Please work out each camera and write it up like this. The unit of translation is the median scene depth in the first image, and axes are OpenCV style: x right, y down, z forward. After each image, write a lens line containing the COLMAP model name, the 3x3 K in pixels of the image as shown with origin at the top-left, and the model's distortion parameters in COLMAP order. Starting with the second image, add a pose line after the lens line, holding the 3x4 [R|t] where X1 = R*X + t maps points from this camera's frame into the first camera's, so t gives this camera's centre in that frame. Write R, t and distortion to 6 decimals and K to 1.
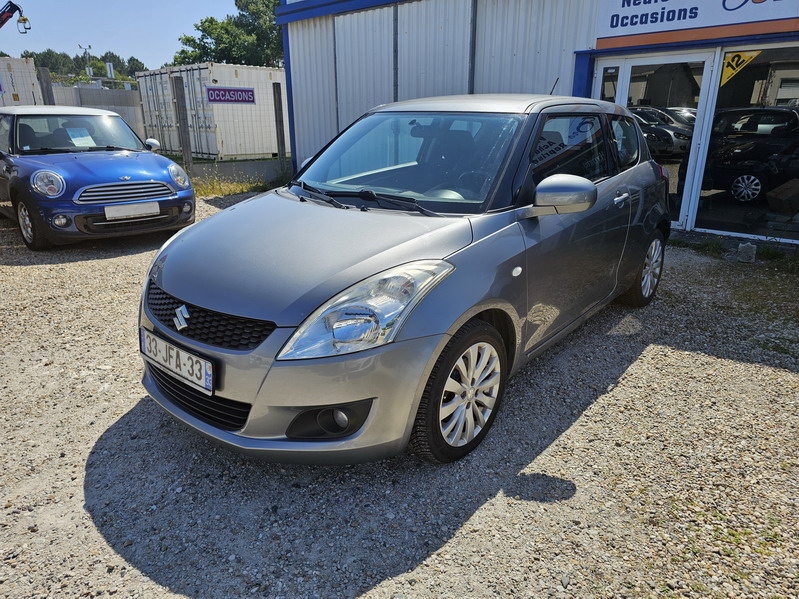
lens RADIAL K [[537.0, 0, 400.8], [0, 537.0, 290.7], [0, 0, 1]] dist [0.053914, -0.041377]
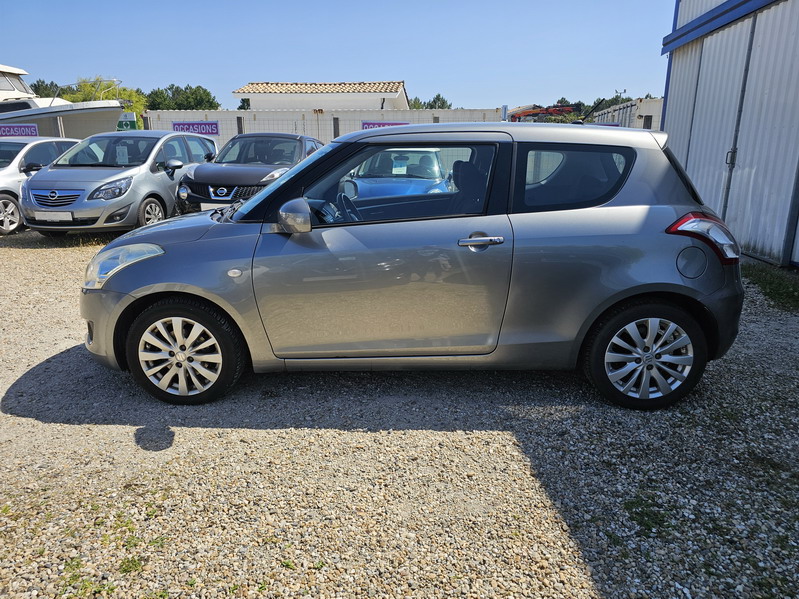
lens RADIAL K [[535.6, 0, 412.8], [0, 535.6, 300.3], [0, 0, 1]] dist [0.041447, -0.036957]
pose [[0.623032, 0.213816, -0.752405, 1.110195], [-0.247977, 0.966287, 0.069257, -0.123492], [0.741848, 0.143430, 0.655050, 0.445845]]
